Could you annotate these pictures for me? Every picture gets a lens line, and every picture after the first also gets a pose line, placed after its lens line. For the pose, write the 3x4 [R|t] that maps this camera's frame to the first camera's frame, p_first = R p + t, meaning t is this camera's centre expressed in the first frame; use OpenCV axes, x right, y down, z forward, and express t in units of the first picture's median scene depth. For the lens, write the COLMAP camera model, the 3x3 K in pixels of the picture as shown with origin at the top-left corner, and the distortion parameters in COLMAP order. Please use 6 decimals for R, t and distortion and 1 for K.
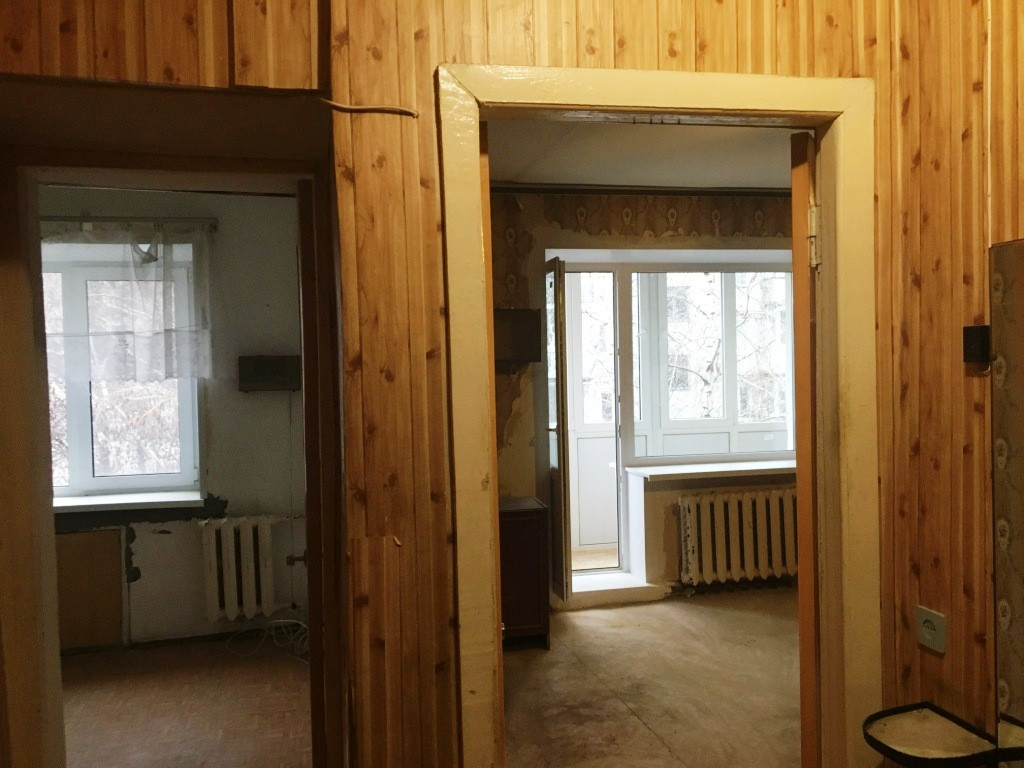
lens RADIAL K [[862.5, 0, 508.0], [0, 862.5, 386.8], [0, 0, 1]] dist [0.076699, -0.112714]
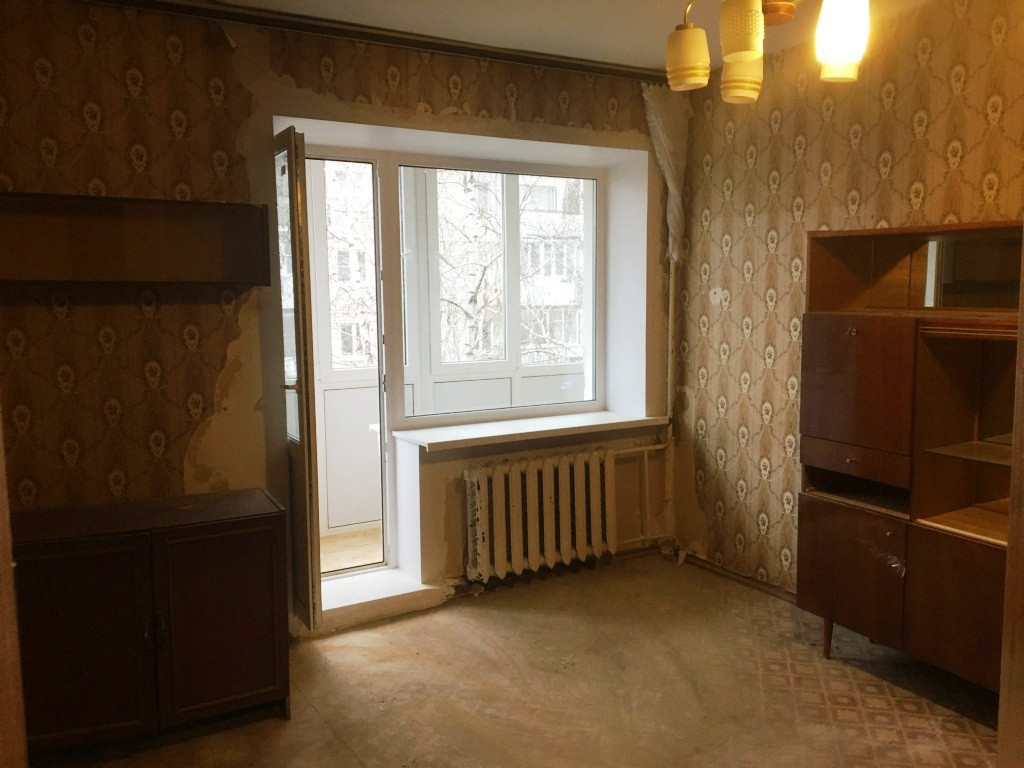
lens RADIAL K [[862.5, 0, 517.9], [0, 862.5, 383.8], [0, 0, 1]] dist [0.076699, -0.112714]
pose [[0.952191, -0.020397, 0.304823, 0.013346], [-0.002483, 0.997219, 0.074484, -0.003409], [-0.305494, -0.071680, 0.949492, 0.279882]]
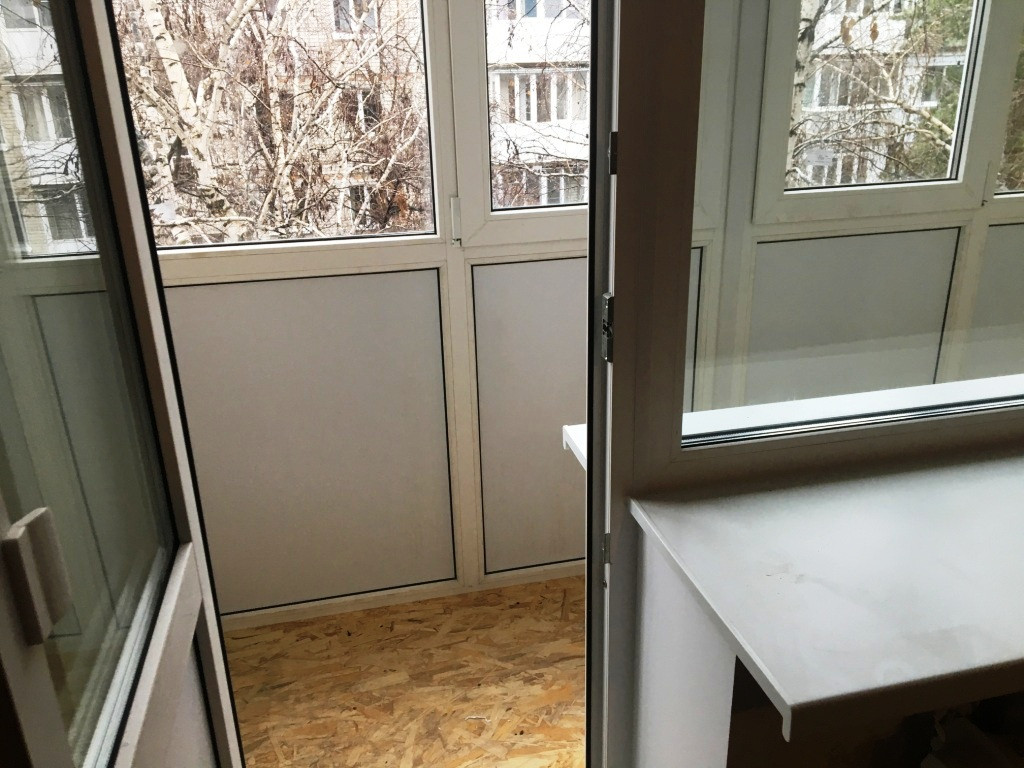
lens RADIAL K [[862.5, 0, 513.2], [0, 862.5, 388.5], [0, 0, 1]] dist [0.076699, -0.112714]
pose [[0.999986, -0.003062, 0.004364, 0.114022], [0.001393, 0.940250, 0.340483, -0.001993], [-0.005146, -0.340472, 0.940241, 0.870135]]
